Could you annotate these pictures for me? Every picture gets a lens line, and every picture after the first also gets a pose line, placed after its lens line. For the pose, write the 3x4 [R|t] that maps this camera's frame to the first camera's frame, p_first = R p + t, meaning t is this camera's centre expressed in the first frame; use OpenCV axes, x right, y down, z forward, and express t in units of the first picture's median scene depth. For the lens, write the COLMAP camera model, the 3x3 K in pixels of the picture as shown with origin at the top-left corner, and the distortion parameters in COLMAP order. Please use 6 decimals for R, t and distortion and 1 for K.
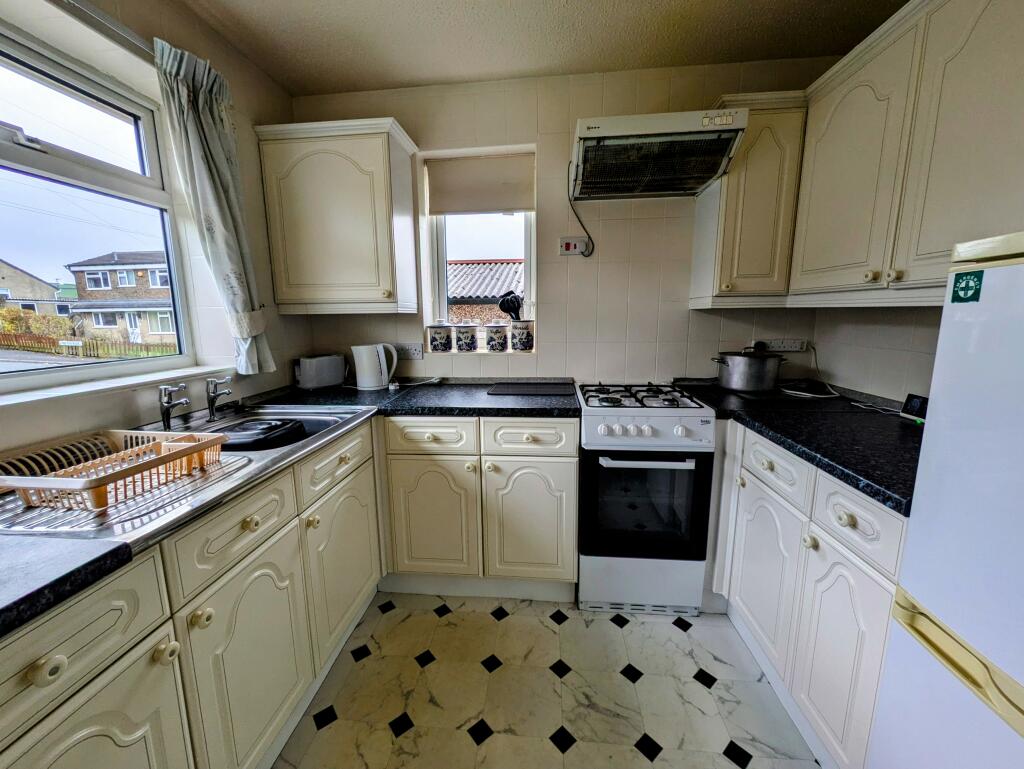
lens RADIAL K [[406.1, 0, 506.9], [0, 406.1, 382.8], [0, 0, 1]] dist [0.002342, -0.001315]
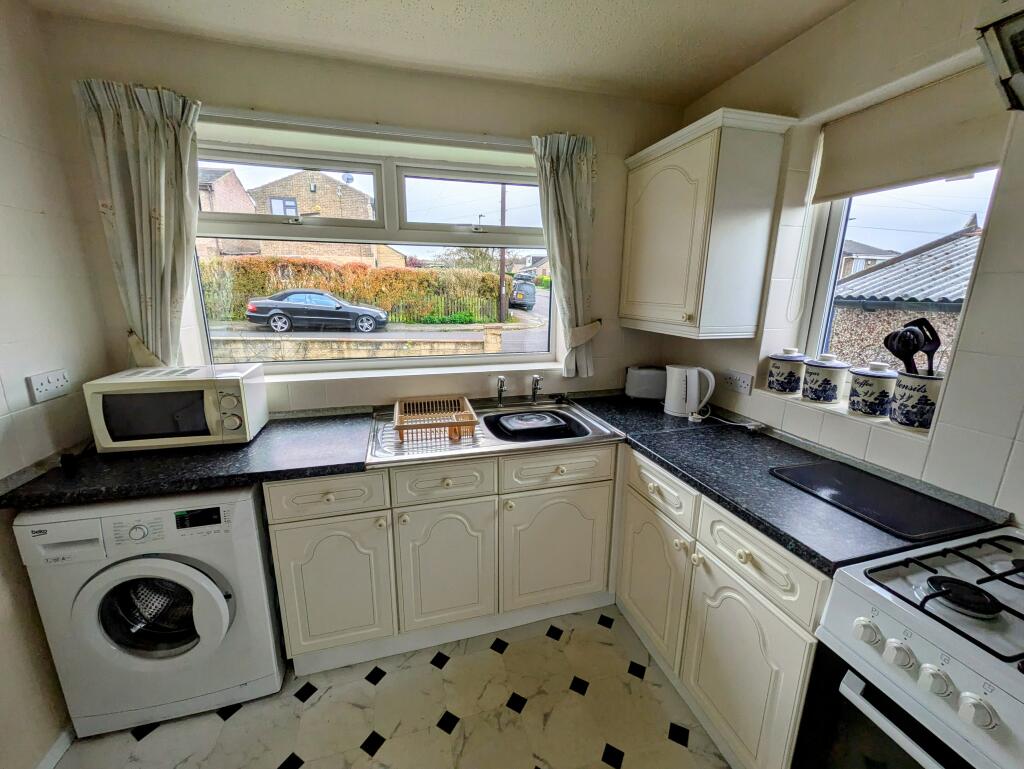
lens RADIAL K [[406.1, 0, 508.3], [0, 406.1, 384.0], [0, 0, 1]] dist [0.002342, -0.001315]
pose [[0.365926, 0.226119, -0.902756, 0.404140], [-0.164345, 0.970489, 0.176468, -0.173820], [0.916018, 0.083789, 0.392289, 0.311140]]
